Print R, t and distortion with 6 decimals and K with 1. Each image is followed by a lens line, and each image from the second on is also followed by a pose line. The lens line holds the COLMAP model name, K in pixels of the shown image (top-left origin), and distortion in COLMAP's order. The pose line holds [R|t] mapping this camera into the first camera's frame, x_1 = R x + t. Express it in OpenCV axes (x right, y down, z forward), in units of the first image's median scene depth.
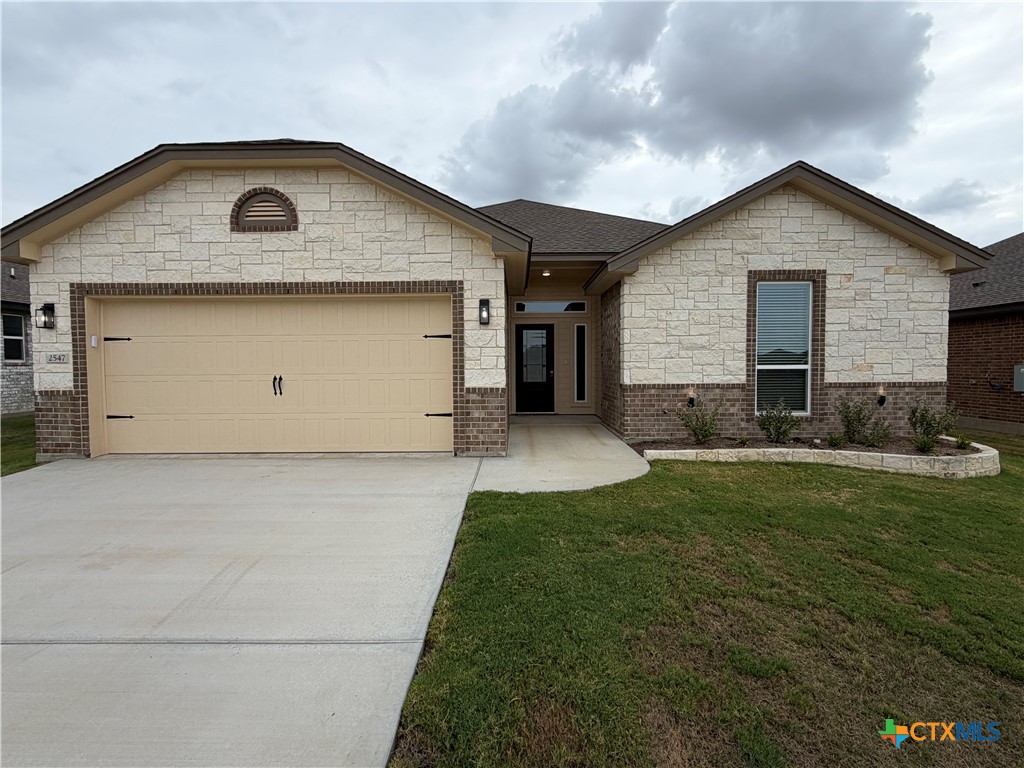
lens RADIAL K [[505.5, 0, 512.0], [0, 505.5, 383.8], [0, 0, 1]] dist [-0.000737, 0.000120]
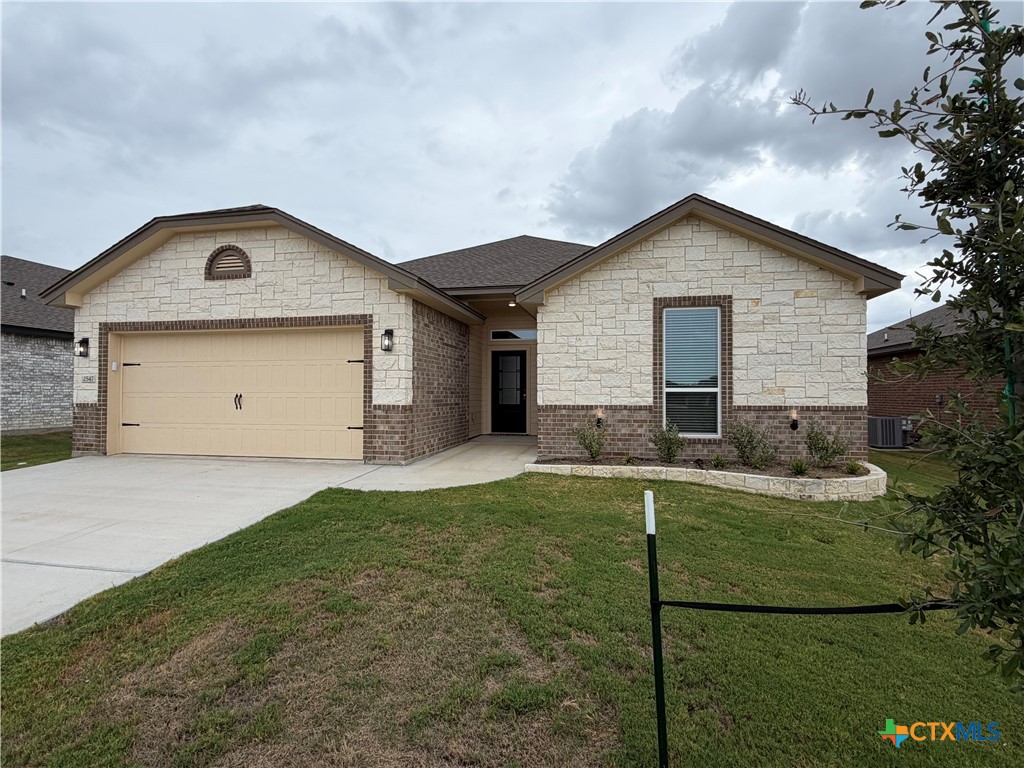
lens RADIAL K [[505.5, 0, 511.1], [0, 505.5, 384.5], [0, 0, 1]] dist [-0.000737, 0.000120]
pose [[0.981804, 0.004217, -0.189852, 0.437437], [-0.014306, 0.998555, -0.051800, 0.016509], [0.189359, 0.053574, 0.980445, -0.089597]]
